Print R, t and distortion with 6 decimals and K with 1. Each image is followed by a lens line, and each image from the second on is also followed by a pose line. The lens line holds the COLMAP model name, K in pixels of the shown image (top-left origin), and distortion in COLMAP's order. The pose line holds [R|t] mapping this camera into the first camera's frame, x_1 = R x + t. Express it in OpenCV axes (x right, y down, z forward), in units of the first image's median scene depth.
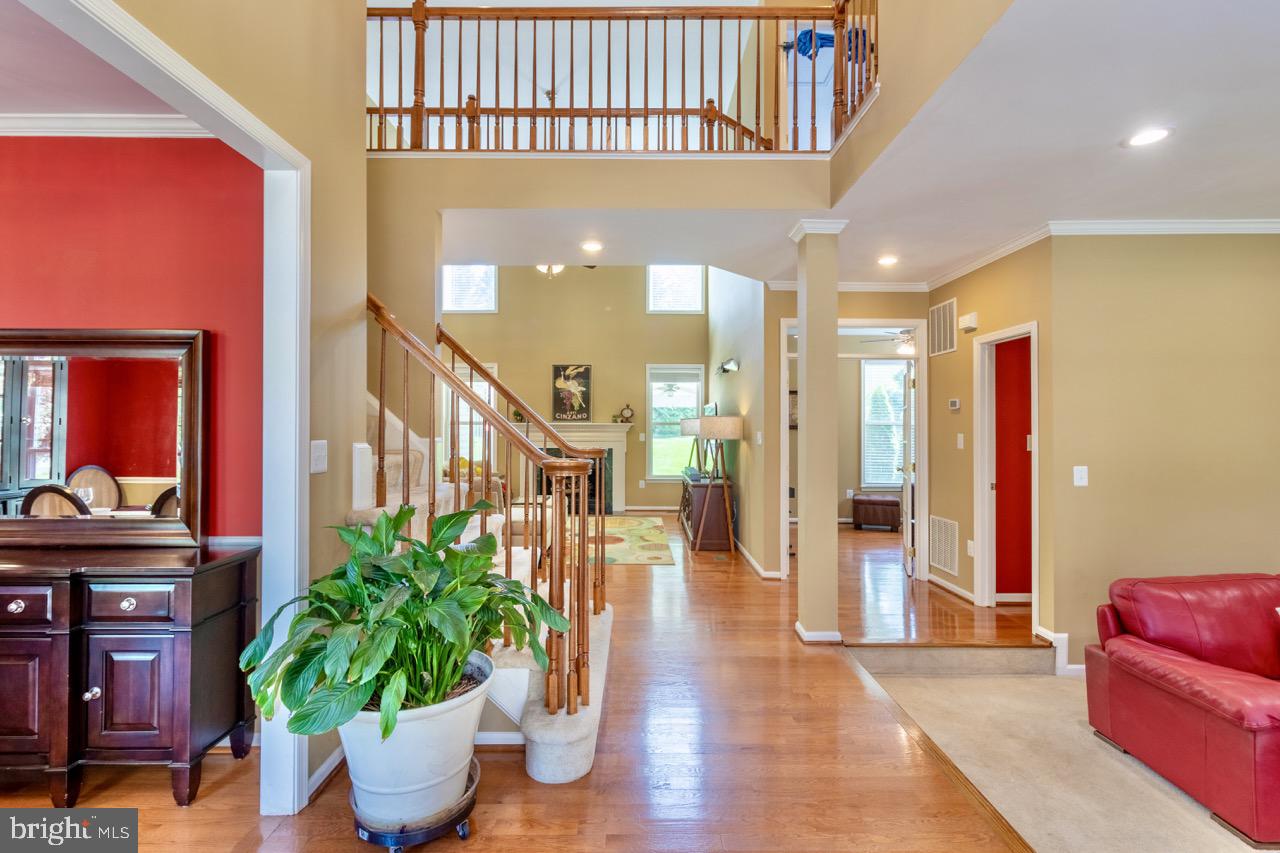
lens RADIAL K [[589.4, 0, 641.5], [0, 589.4, 421.4], [0, 0, 1]] dist [0.000417, 0.000353]
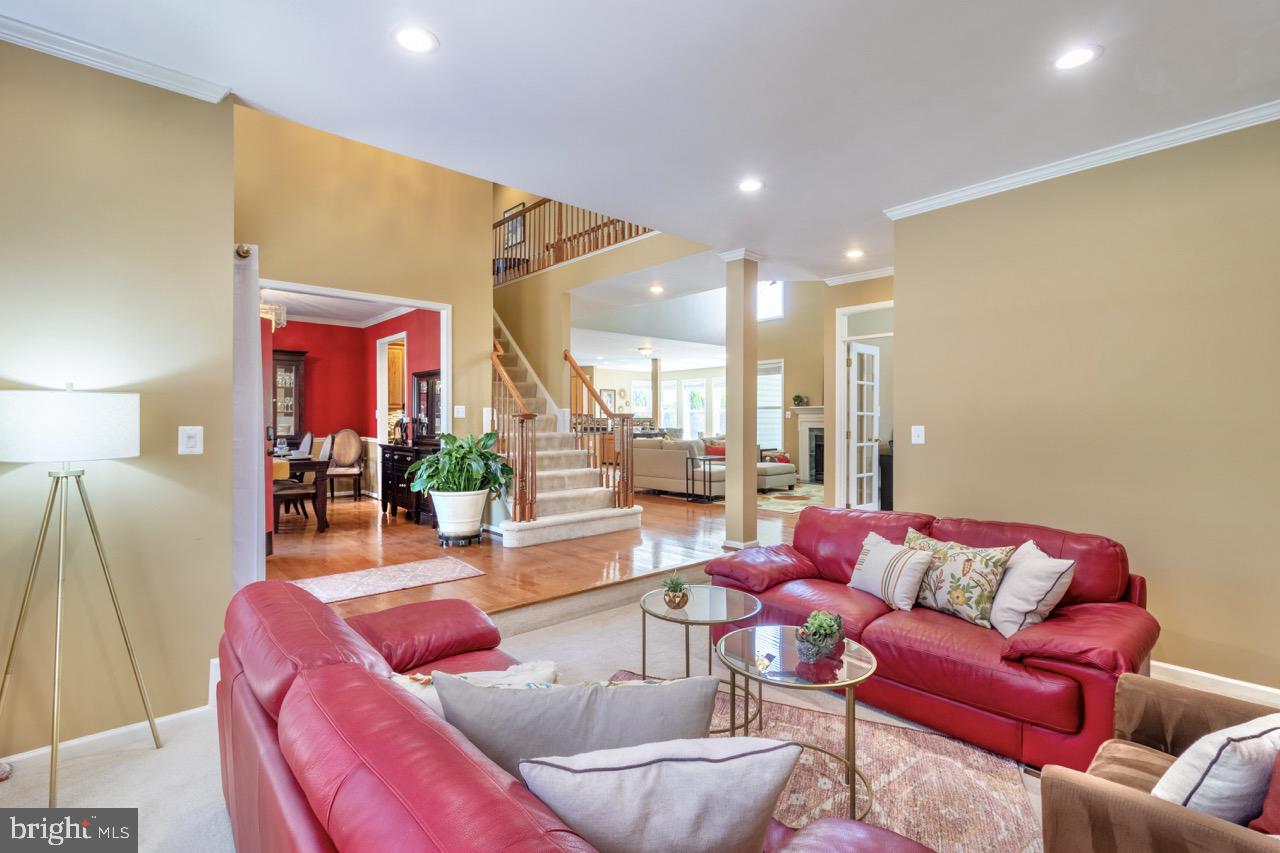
lens RADIAL K [[589.4, 0, 641.5], [0, 589.4, 421.4], [0, 0, 1]] dist [0.000417, 0.000353]
pose [[0.656316, 0.000354, -0.754486, 1.254903], [0.003414, 0.999988, 0.003439, 0.064100], [0.754478, -0.004833, 0.656307, -0.086547]]
